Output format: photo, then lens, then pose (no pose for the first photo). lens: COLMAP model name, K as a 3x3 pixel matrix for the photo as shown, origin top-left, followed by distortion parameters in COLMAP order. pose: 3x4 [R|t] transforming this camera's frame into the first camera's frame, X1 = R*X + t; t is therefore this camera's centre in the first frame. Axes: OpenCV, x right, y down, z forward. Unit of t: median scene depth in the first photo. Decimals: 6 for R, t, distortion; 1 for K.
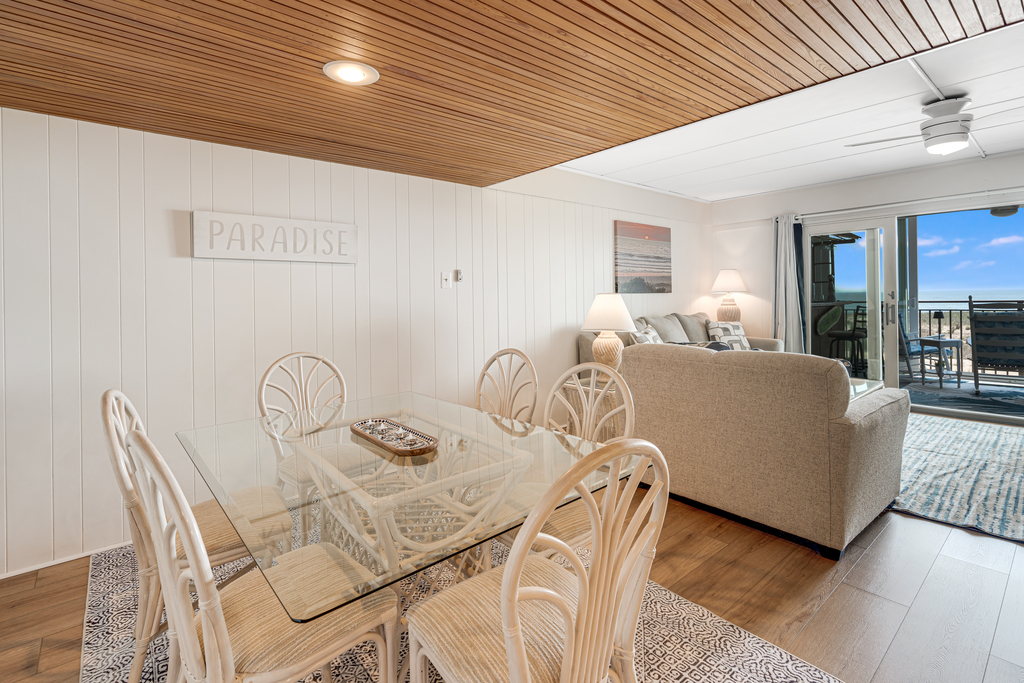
lens RADIAL K [[485.3, 0, 513.6], [0, 485.3, 297.8], [0, 0, 1]] dist [-0.001154, 0.000075]
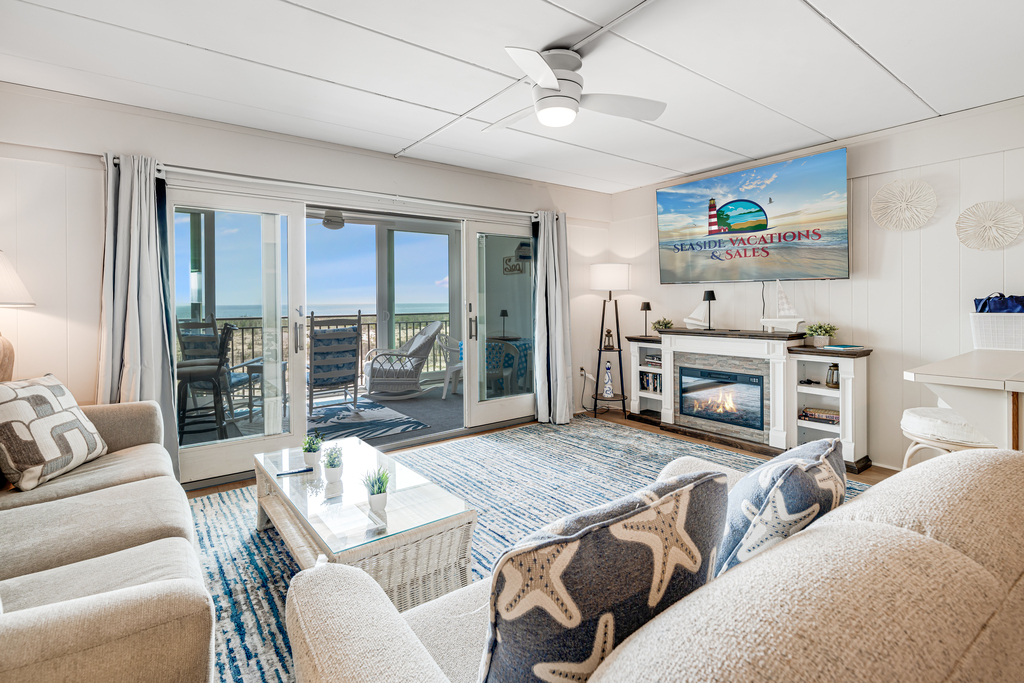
lens RADIAL K [[482.6, 0, 511.5], [0, 482.6, 306.5], [0, 0, 1]] dist [-0.000526, 0.000055]
pose [[0.059877, 0.008270, 0.998171, 0.074521], [0.004548, 0.999953, -0.008558, -0.004281], [-0.998195, 0.005052, 0.059837, 0.587659]]
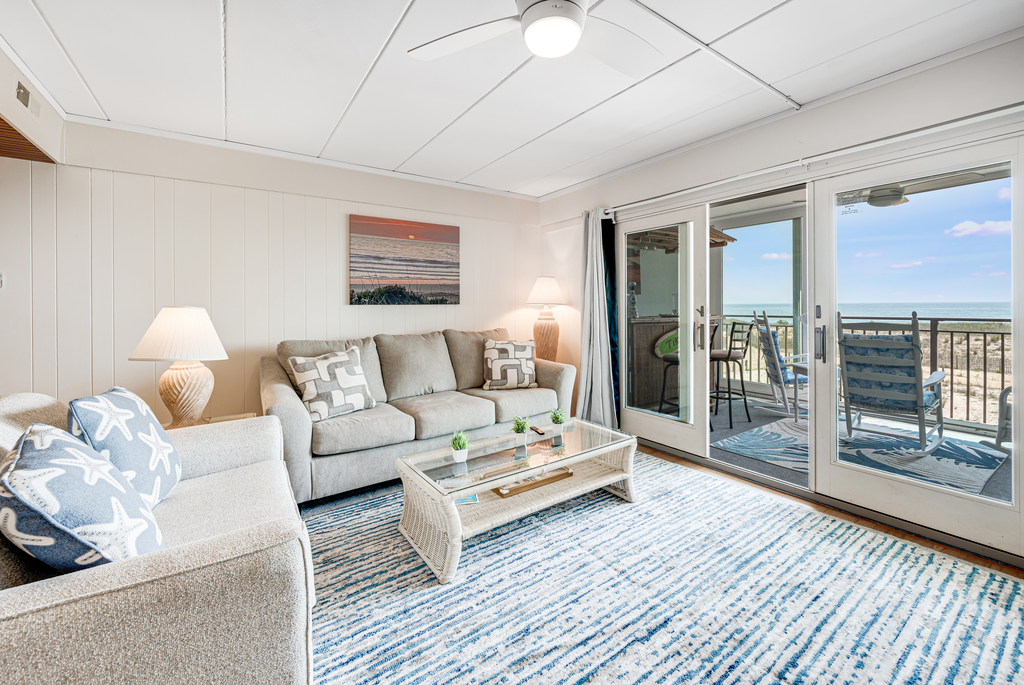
lens RADIAL K [[414.5, 0, 518.3], [0, 414.5, 305.8], [0, 0, 1]] dist [-0.002389, -0.000333]
pose [[0.995250, 0.010028, -0.096837, 0.515472], [-0.009773, 0.999947, 0.003105, -0.011533], [0.096863, -0.002144, 0.995295, 0.314452]]
